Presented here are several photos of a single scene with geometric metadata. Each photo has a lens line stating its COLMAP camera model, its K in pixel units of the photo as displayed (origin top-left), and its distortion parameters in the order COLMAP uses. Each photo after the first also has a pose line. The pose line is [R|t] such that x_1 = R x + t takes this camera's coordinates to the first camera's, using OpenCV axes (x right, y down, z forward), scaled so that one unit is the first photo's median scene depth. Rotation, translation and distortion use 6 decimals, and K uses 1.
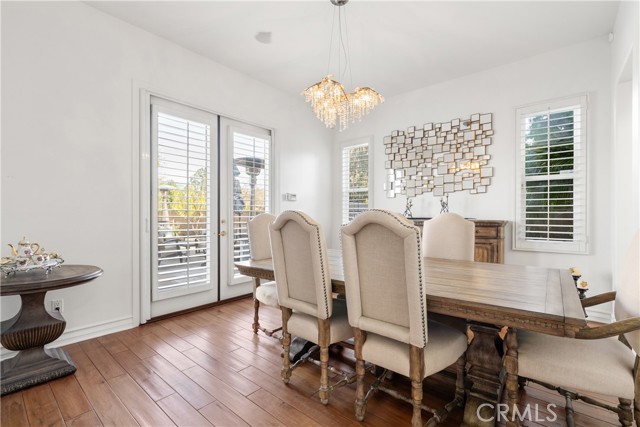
lens RADIAL K [[290.0, 0, 318.0], [0, 290.0, 215.9], [0, 0, 1]] dist [0.001035, -0.000345]
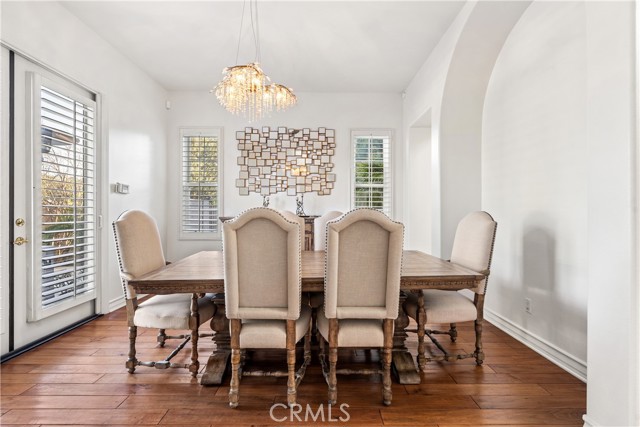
lens RADIAL K [[302.1, 0, 319.8], [0, 302.1, 213.1], [0, 0, 1]] dist [-0.000001, -0.000564]
pose [[0.752355, 0.003999, 0.658746, -0.270741], [-0.001926, 0.999991, -0.003871, 0.001125], [-0.658756, 0.001643, 0.752355, 0.083700]]
